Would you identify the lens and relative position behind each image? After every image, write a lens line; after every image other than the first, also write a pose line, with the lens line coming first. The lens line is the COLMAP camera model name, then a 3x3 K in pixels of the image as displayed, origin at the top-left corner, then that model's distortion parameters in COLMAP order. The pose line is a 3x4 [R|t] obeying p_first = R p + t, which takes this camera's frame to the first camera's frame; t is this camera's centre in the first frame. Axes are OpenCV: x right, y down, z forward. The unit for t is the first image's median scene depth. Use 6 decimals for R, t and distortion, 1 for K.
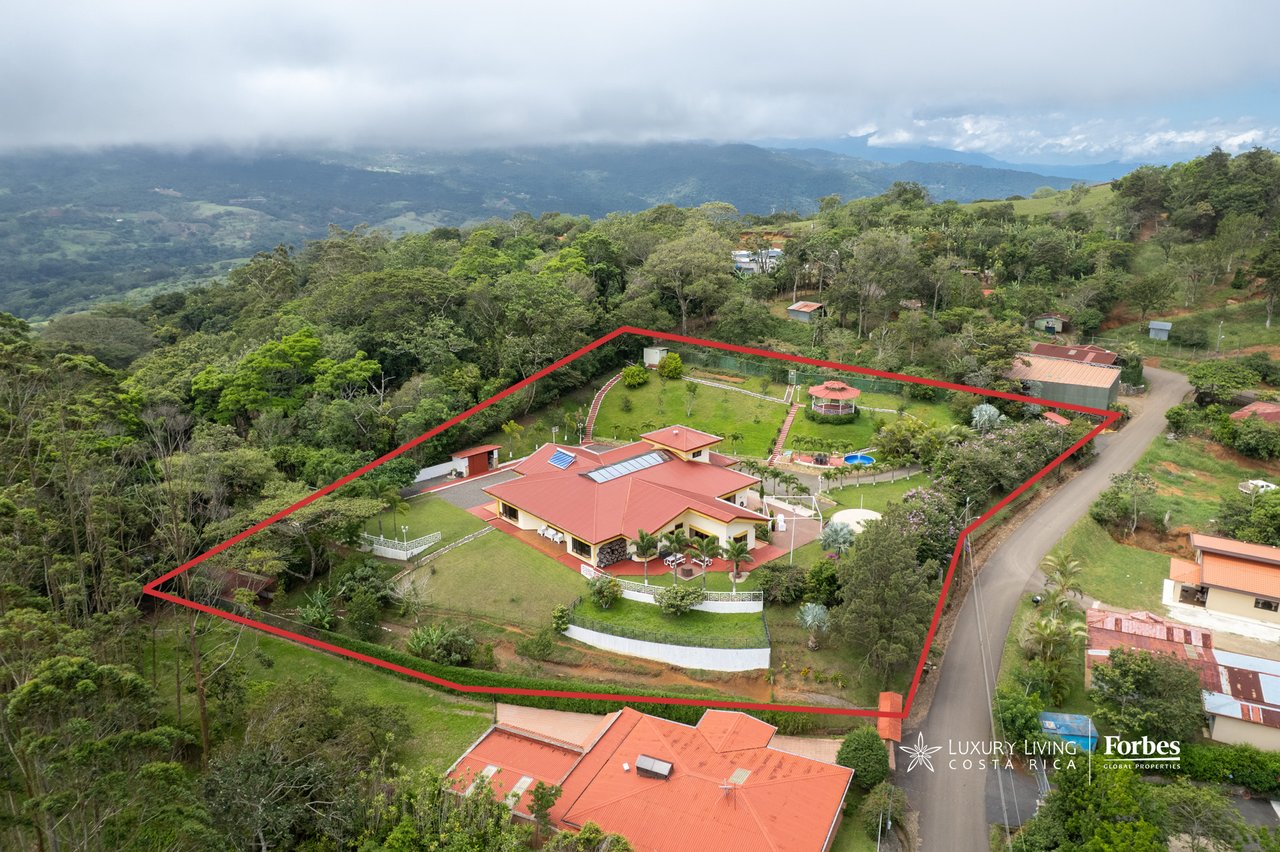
lens RADIAL K [[977.7, 0, 640.0], [0, 977.7, 426.0], [0, 0, 1]] dist [-0.042337, 0.002177]
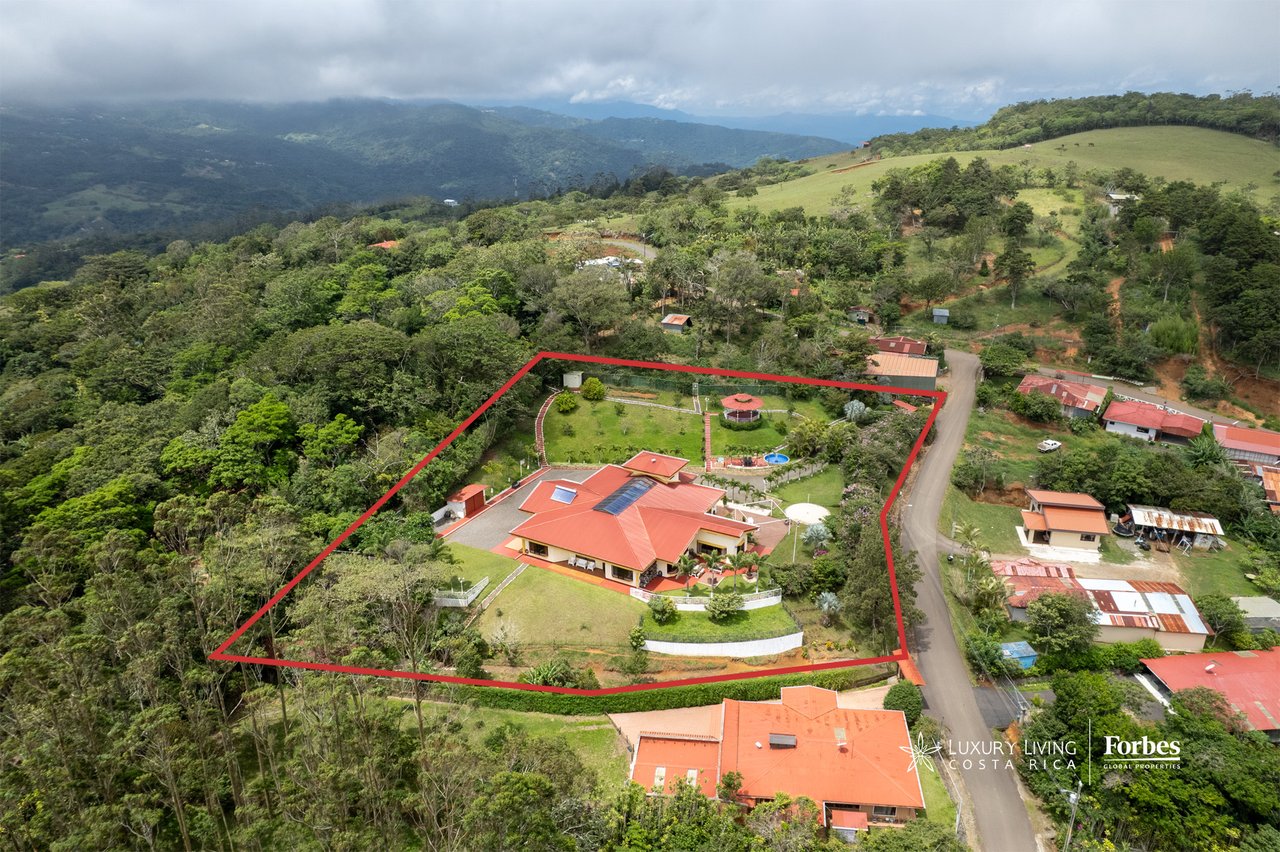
lens RADIAL K [[952.9, 0, 640.0], [0, 952.9, 426.0], [0, 0, 1]] dist [-0.040416, 0.002438]
pose [[0.944800, -0.115681, 0.306547, -0.340965], [0.093728, 0.991925, 0.085442, -0.140111], [-0.313956, -0.051993, 0.948013, -0.109246]]
